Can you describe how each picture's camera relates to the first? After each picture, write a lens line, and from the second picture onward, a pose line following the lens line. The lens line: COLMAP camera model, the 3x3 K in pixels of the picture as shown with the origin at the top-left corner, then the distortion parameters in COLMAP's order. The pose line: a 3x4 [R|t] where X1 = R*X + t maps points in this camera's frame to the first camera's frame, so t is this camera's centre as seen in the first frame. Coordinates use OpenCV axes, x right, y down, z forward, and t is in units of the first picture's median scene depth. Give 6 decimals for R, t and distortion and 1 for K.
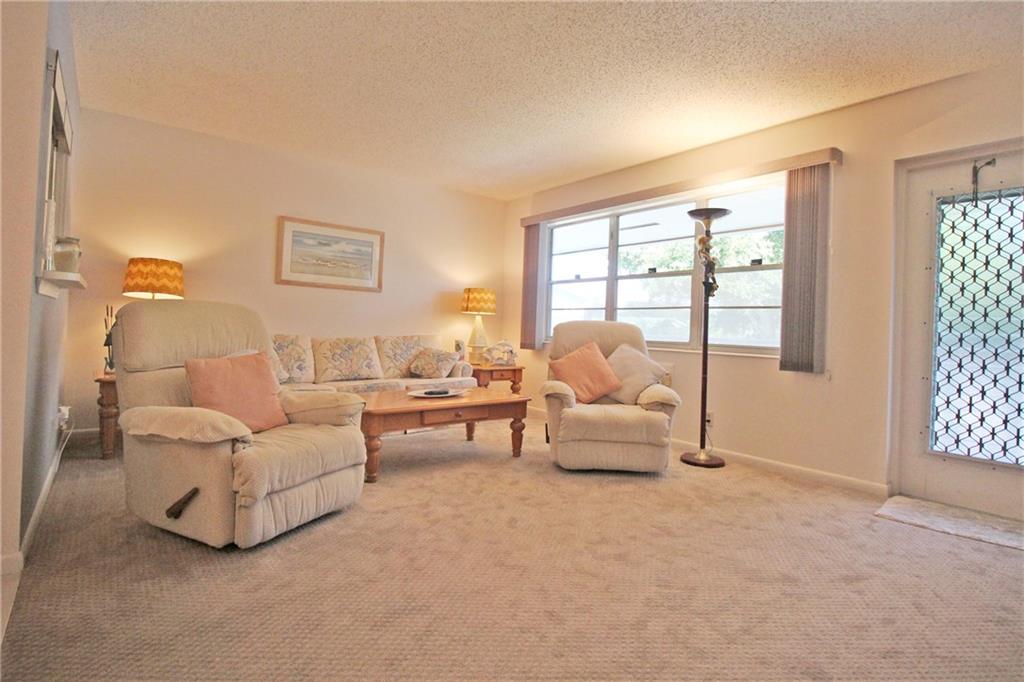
lens RADIAL K [[518.5, 0, 514.4], [0, 518.5, 326.0], [0, 0, 1]] dist [-0.017224, -0.000354]
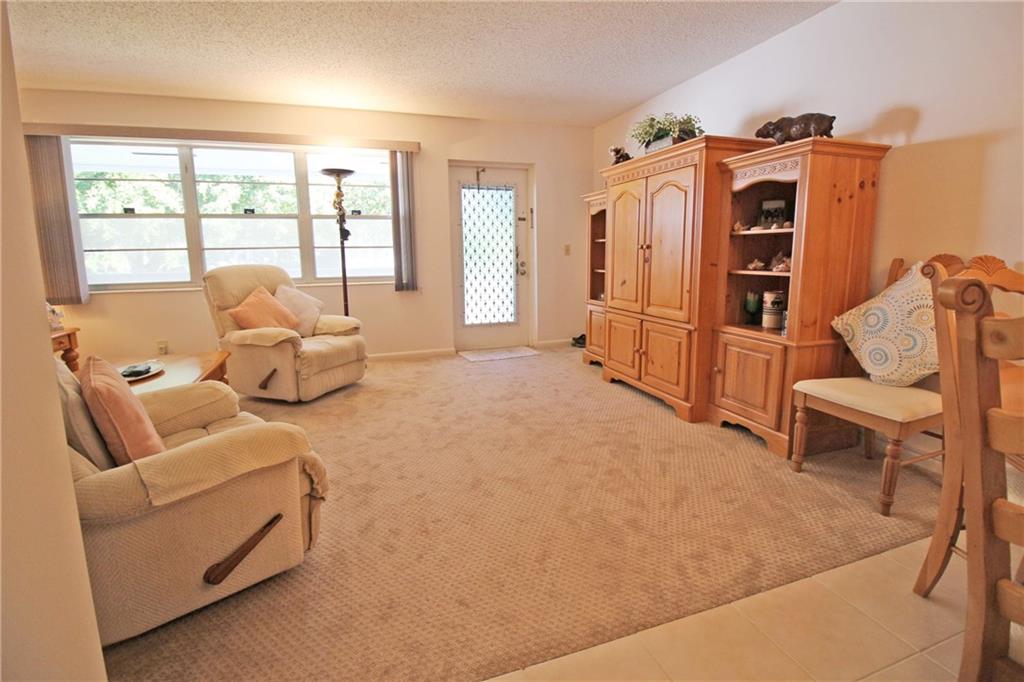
lens RADIAL K [[472.5, 0, 516.6], [0, 472.5, 320.8], [0, 0, 1]] dist [0.003035, -0.014555]
pose [[0.329808, -0.174154, 0.927845, -0.485480], [0.021536, 0.983969, 0.177033, -0.048051], [-0.943802, -0.038405, 0.328272, 0.175594]]
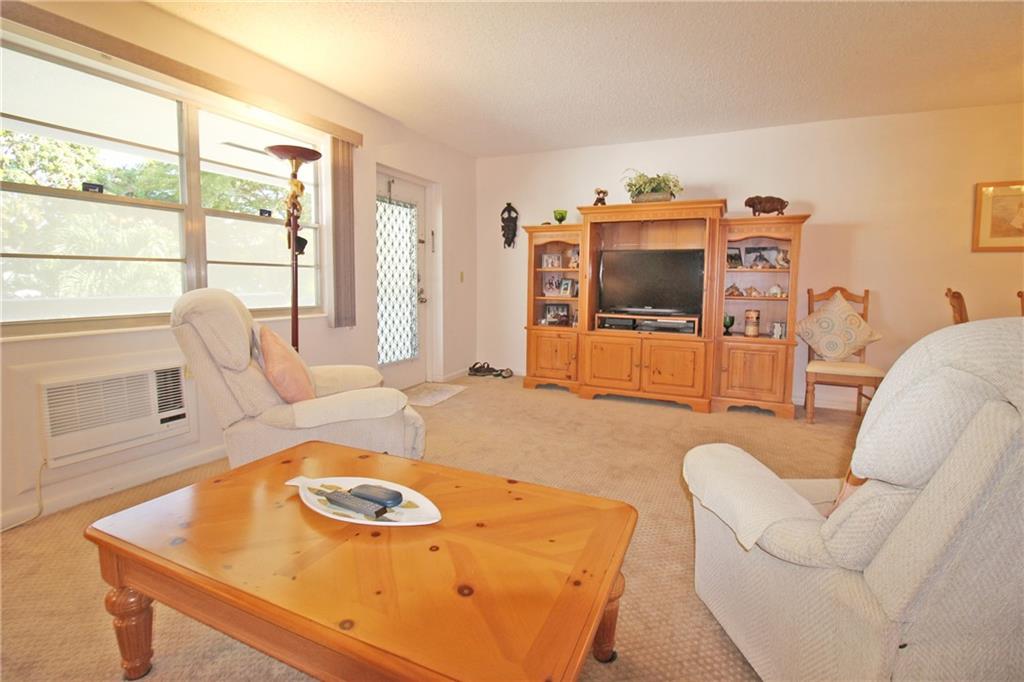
lens RADIAL K [[472.5, 0, 516.6], [0, 472.5, 320.8], [0, 0, 1]] dist [0.003035, -0.014555]
pose [[-0.453097, -0.114700, 0.884052, -0.398945], [-0.030691, 0.993107, 0.113120, -0.038797], [-0.890933, 0.024122, -0.453494, 0.848805]]
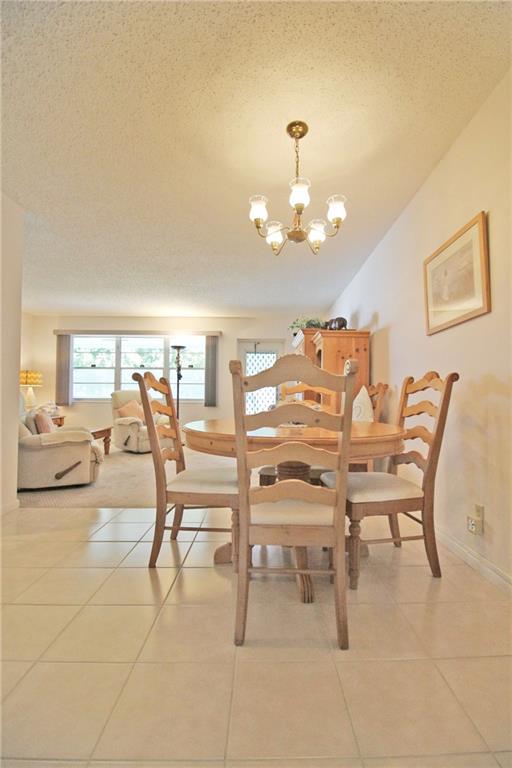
lens RADIAL K [[354.4, 0, 266.9], [0, 354.4, 386.6], [0, 0, 1]] dist [0.003035, -0.014555]
pose [[0.608390, -0.009942, 0.793576, -0.611991], [0.013158, 0.999910, 0.002440, -0.018025], [-0.793529, 0.008957, 0.608466, -0.332587]]
